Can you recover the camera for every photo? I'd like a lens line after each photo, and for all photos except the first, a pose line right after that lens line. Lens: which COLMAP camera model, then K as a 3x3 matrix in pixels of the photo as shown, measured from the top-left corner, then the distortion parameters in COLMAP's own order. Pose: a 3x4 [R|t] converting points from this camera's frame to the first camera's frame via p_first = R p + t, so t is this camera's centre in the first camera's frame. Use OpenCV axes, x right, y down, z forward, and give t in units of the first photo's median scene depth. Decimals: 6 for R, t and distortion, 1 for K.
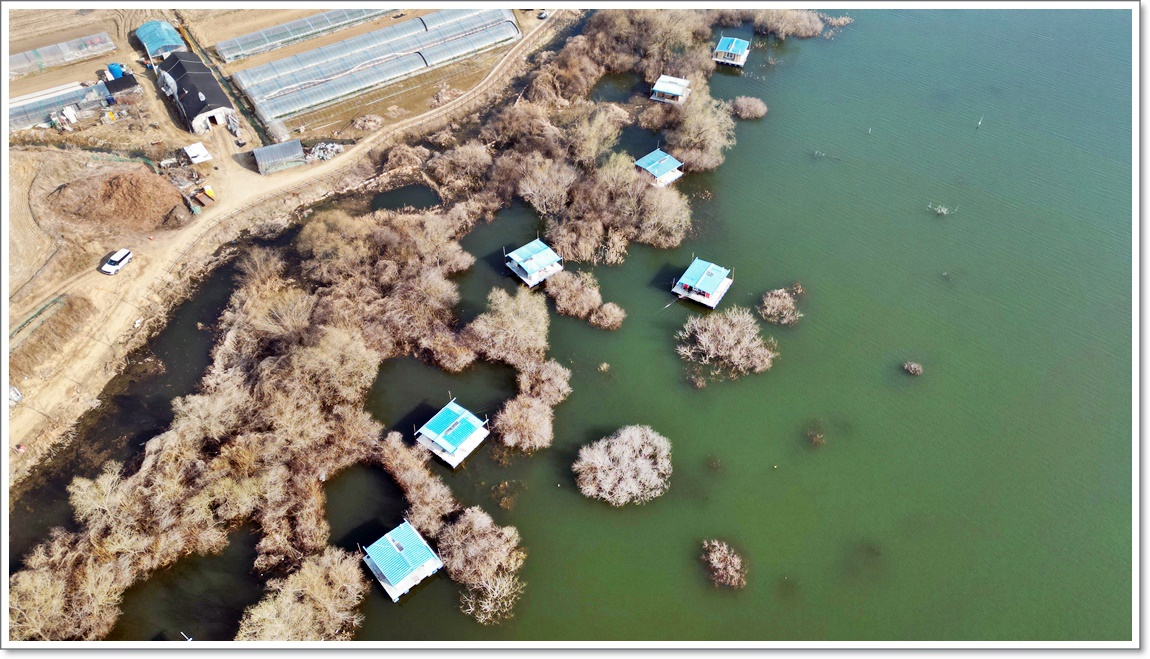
lens RADIAL K [[781.8, 0, 573.2], [0, 781.8, 324.4], [0, 0, 1]] dist [0.079675, -0.078633]
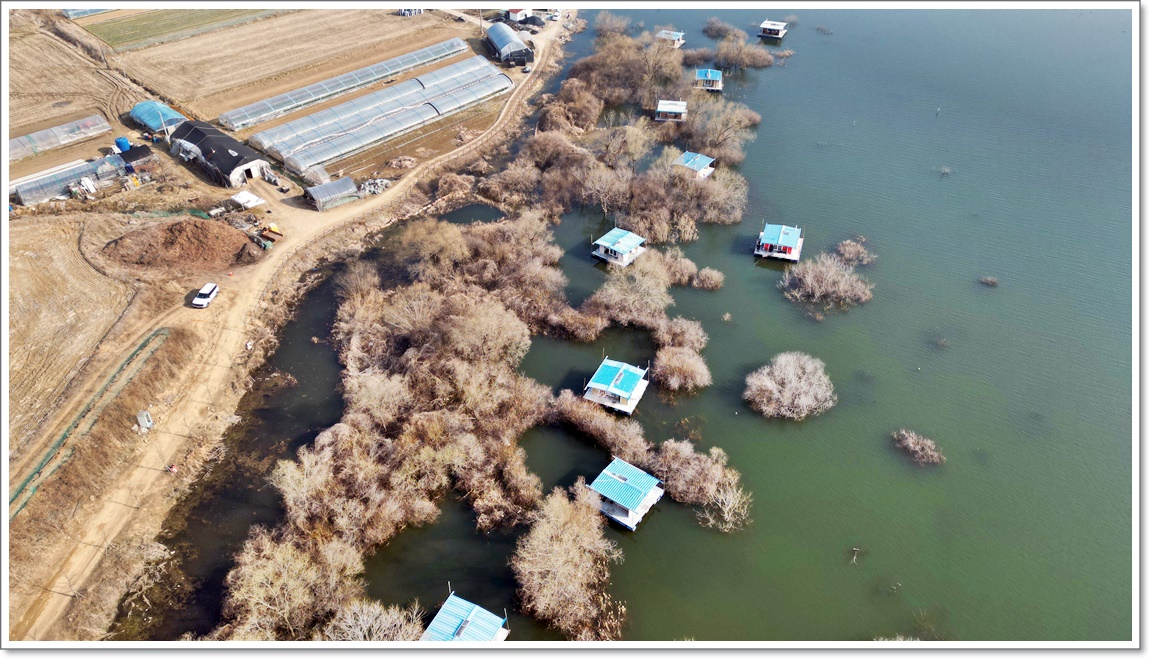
lens RADIAL K [[781.8, 0, 573.2], [0, 781.8, 324.4], [0, 0, 1]] dist [0.079675, -0.078633]
pose [[0.975182, -0.136596, 0.174247, -0.349859], [0.162521, 0.976085, -0.144379, 0.184914], [-0.150358, 0.169114, 0.974060, 0.010625]]
